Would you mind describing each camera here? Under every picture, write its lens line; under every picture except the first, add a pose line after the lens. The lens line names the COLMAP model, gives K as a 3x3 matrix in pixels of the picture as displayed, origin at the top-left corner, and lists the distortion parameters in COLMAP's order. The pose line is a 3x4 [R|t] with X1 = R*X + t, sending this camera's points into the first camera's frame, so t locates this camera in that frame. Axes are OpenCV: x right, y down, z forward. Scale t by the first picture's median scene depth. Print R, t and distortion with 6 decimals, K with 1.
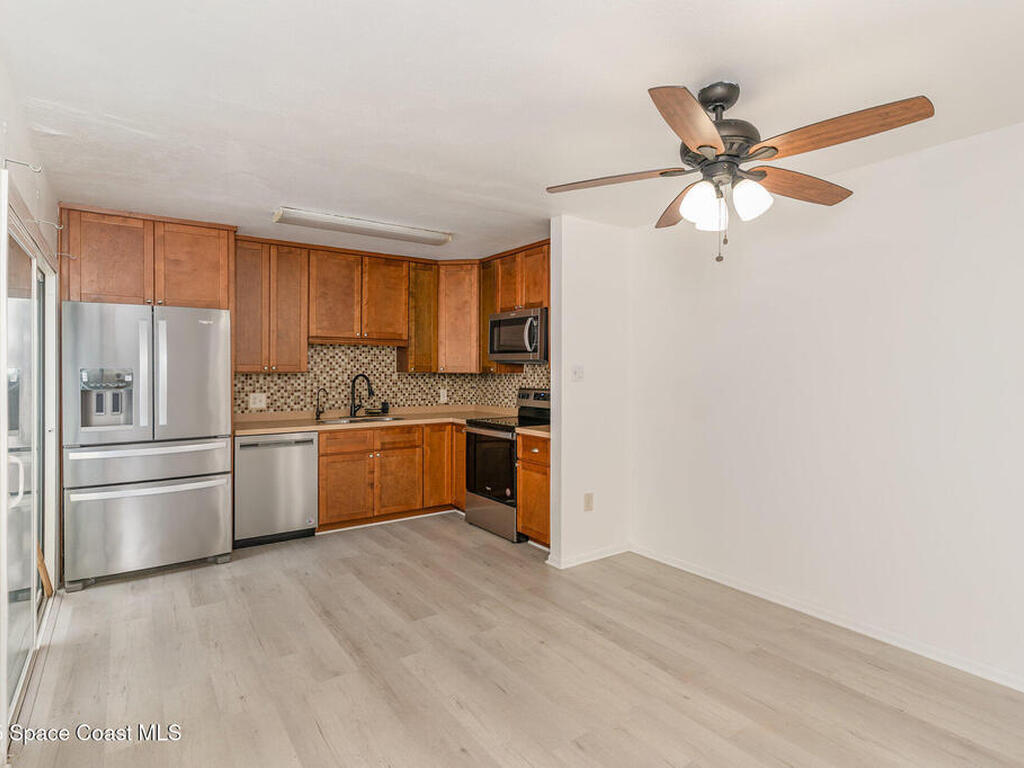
lens RADIAL K [[554.5, 0, 515.9], [0, 554.5, 376.9], [0, 0, 1]] dist [0.003607, -0.000204]
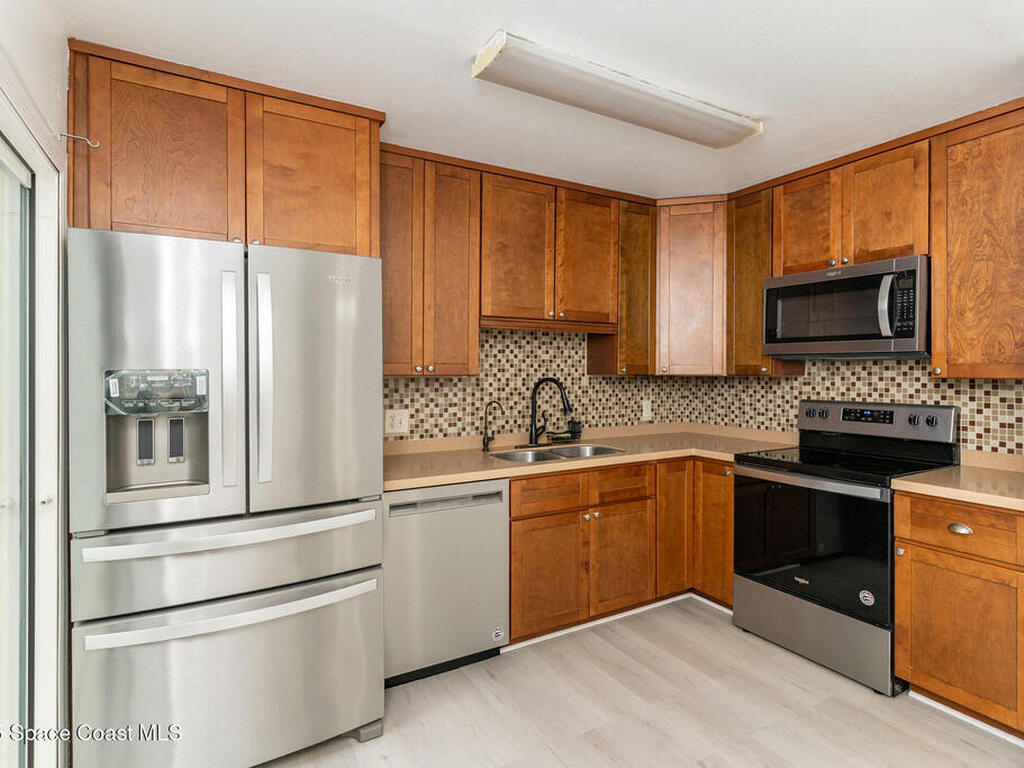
lens RADIAL K [[554.5, 0, 515.9], [0, 554.5, 376.9], [0, 0, 1]] dist [0.003607, -0.000204]
pose [[0.996096, -0.002570, -0.088234, -0.267661], [0.002406, 0.999995, -0.001969, -0.005248], [0.088239, 0.001749, 0.996098, 0.380886]]
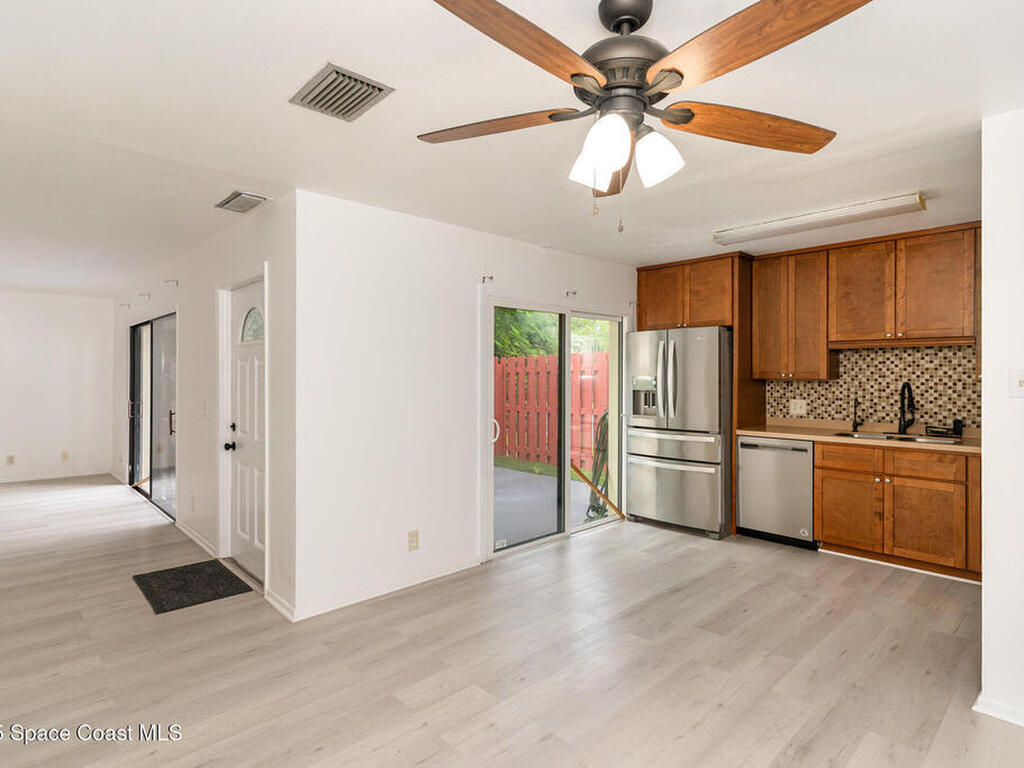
lens RADIAL K [[549.4, 0, 514.5], [0, 549.4, 375.4], [0, 0, 1]] dist [-0.005908, -0.000267]
pose [[0.143982, -0.002648, -0.989577, 0.452476], [-0.014950, 0.999876, -0.004851, -0.002787], [0.989467, 0.015492, 0.143925, 0.316876]]
